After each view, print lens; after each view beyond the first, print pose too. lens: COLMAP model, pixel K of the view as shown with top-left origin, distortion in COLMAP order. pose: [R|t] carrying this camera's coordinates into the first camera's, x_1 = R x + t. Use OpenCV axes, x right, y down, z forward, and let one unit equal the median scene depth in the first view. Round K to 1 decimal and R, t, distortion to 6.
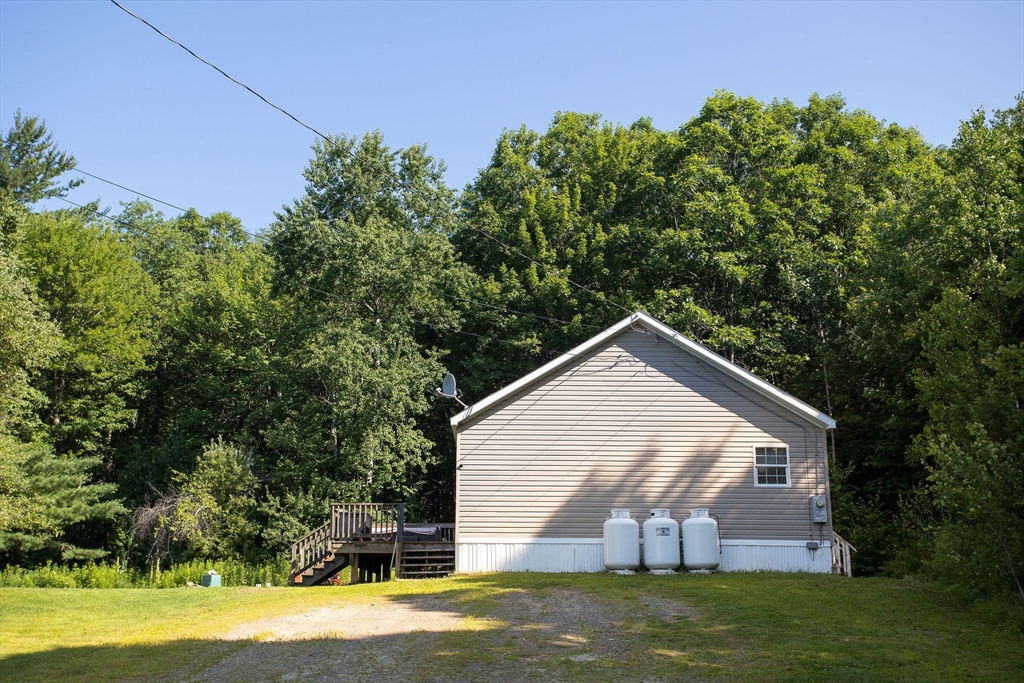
lens RADIAL K [[1176.8, 0, 512.0], [0, 1176.8, 341.5], [0, 0, 1]] dist [-0.012877, -0.008638]
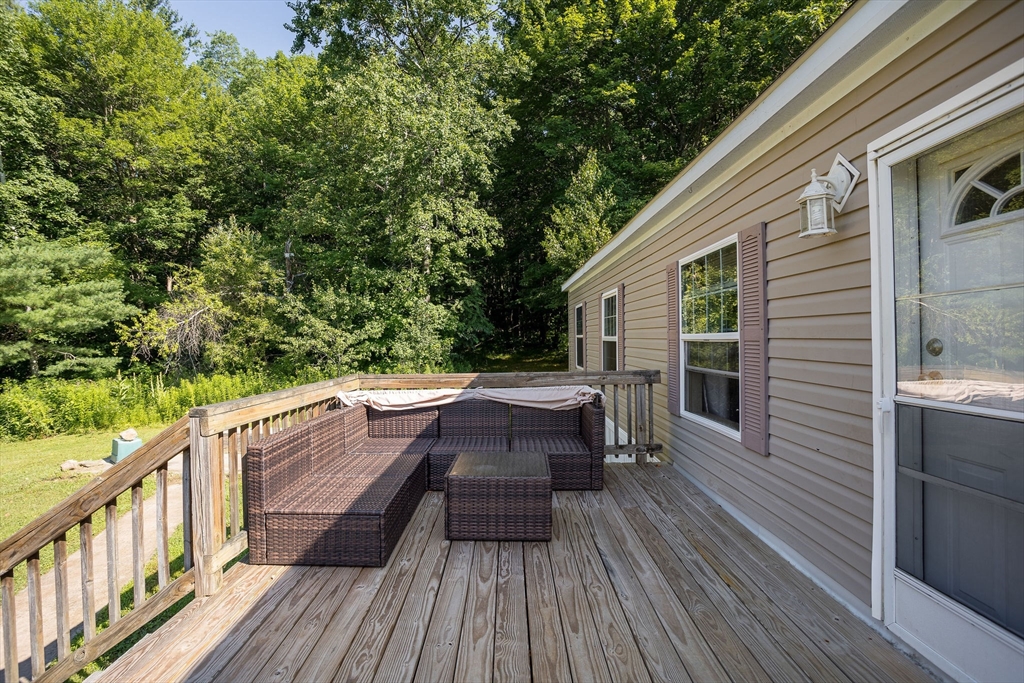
lens RADIAL K [[515.3, 0, 505.1], [0, 515.3, 340.3], [0, 0, 1]] dist [-0.075233, 0.029495]
pose [[0.999864, -0.012086, -0.011224, -0.062232], [0.014363, 0.972535, 0.232312, 0.085418], [0.008109, -0.232442, 0.972577, 0.654071]]
